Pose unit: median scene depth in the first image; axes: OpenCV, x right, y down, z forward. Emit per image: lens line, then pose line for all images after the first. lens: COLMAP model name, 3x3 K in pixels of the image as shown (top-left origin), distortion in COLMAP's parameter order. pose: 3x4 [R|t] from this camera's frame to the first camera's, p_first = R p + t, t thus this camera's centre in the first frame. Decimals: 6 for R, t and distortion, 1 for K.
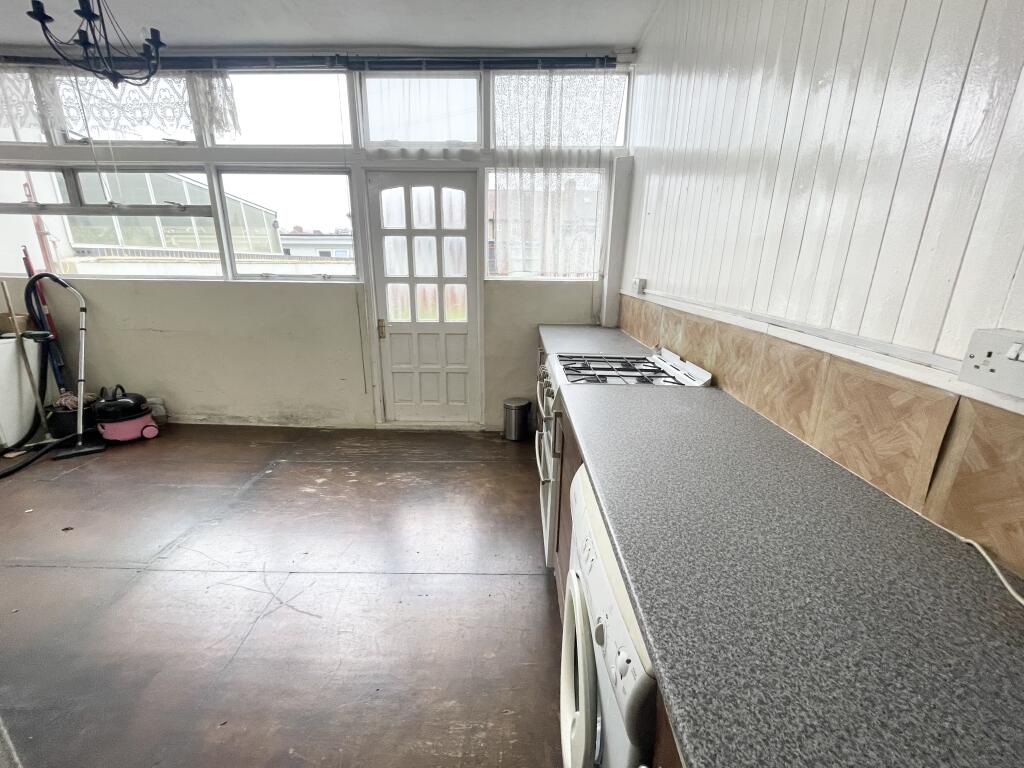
lens RADIAL K [[413.6, 0, 516.2], [0, 413.6, 383.7], [0, 0, 1]] dist [-0.011061, 0.001256]
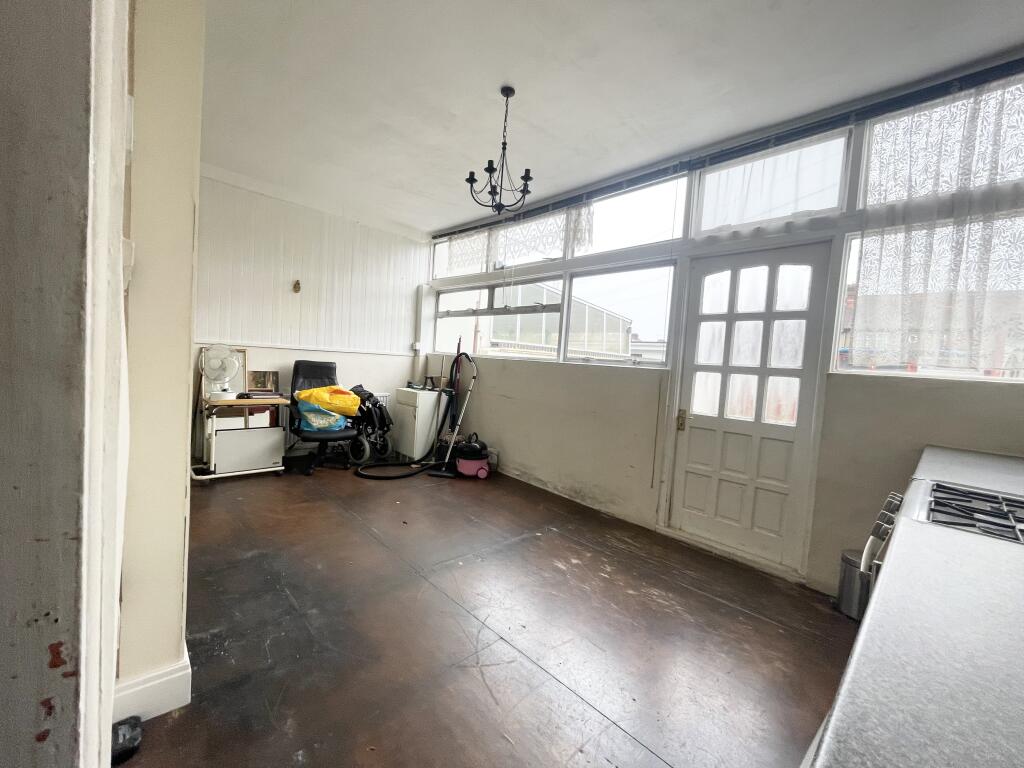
lens RADIAL K [[413.6, 0, 509.1], [0, 413.6, 382.6], [0, 0, 1]] dist [-0.011061, 0.001256]
pose [[0.687581, 0.068656, -0.722854, 0.064682], [-0.253638, 0.955518, -0.150508, 0.021282], [0.680367, 0.286830, 0.674410, 0.122686]]
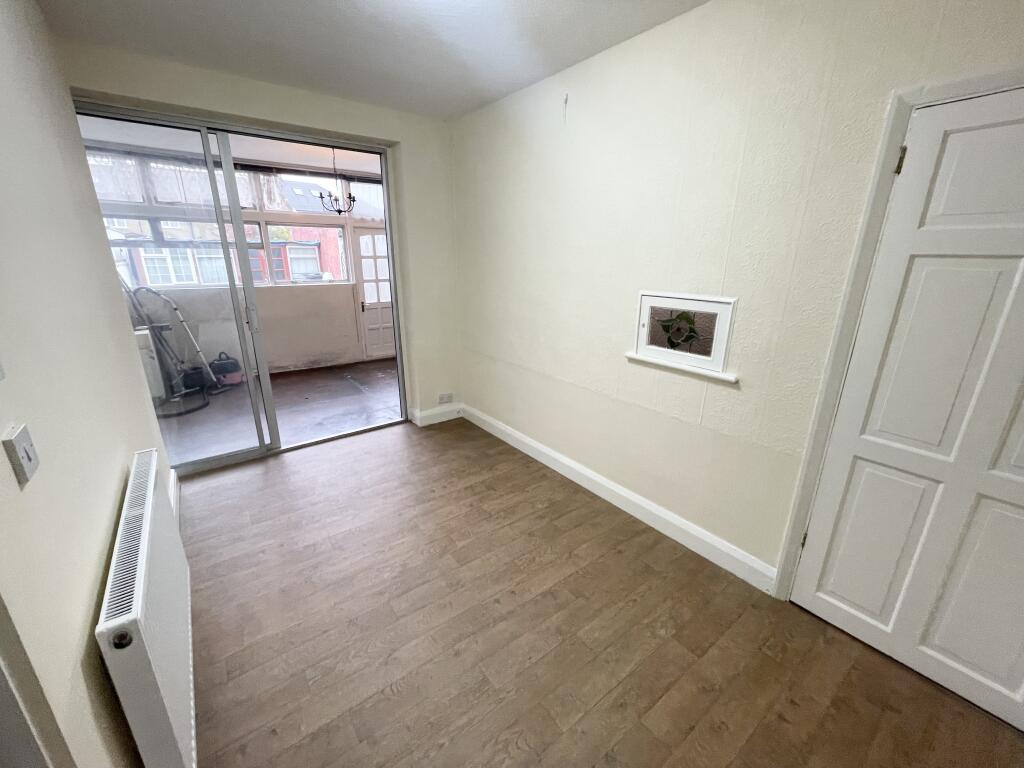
lens RADIAL K [[413.6, 0, 511.2], [0, 413.6, 384.8], [0, 0, 1]] dist [-0.011061, 0.001256]
pose [[0.791633, -0.190172, 0.580648, -1.047282], [0.173404, 0.981181, 0.084941, 0.195636], [-0.585874, 0.033444, 0.809712, -1.032997]]
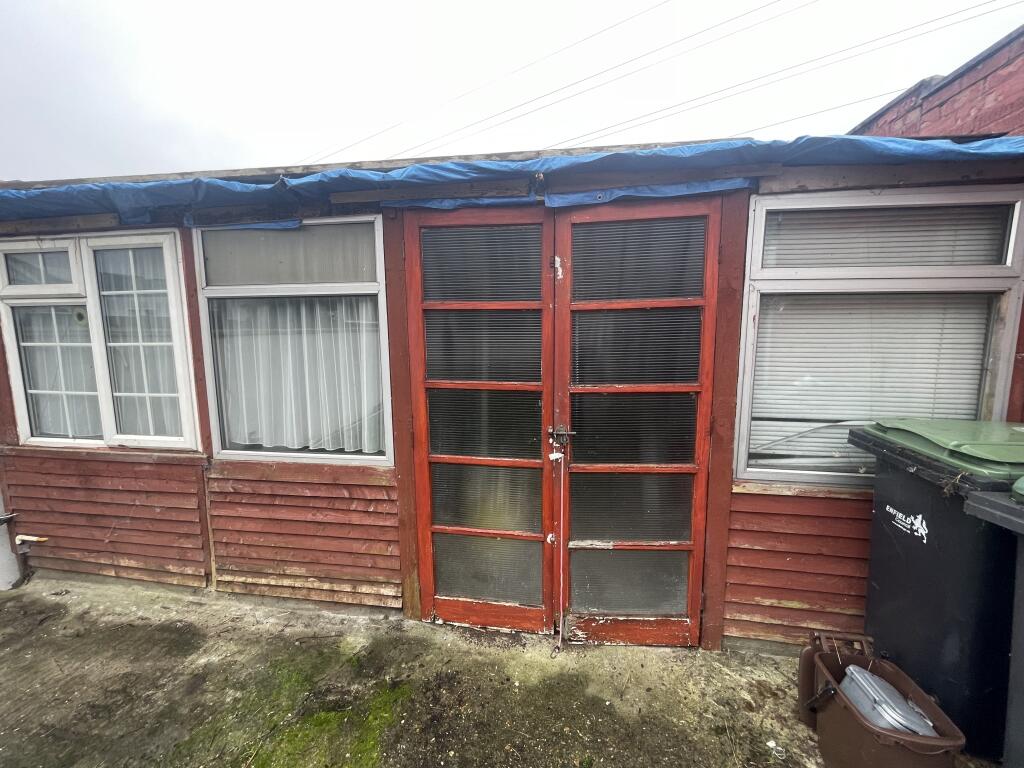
lens RADIAL K [[413.6, 0, 511.6], [0, 413.6, 382.9], [0, 0, 1]] dist [-0.011061, 0.001256]
pose [[0.990694, 0.001306, -0.136103, -0.747839], [-0.022633, 0.987613, -0.155266, -0.296302], [0.134214, 0.156902, 0.978452, 0.798451]]
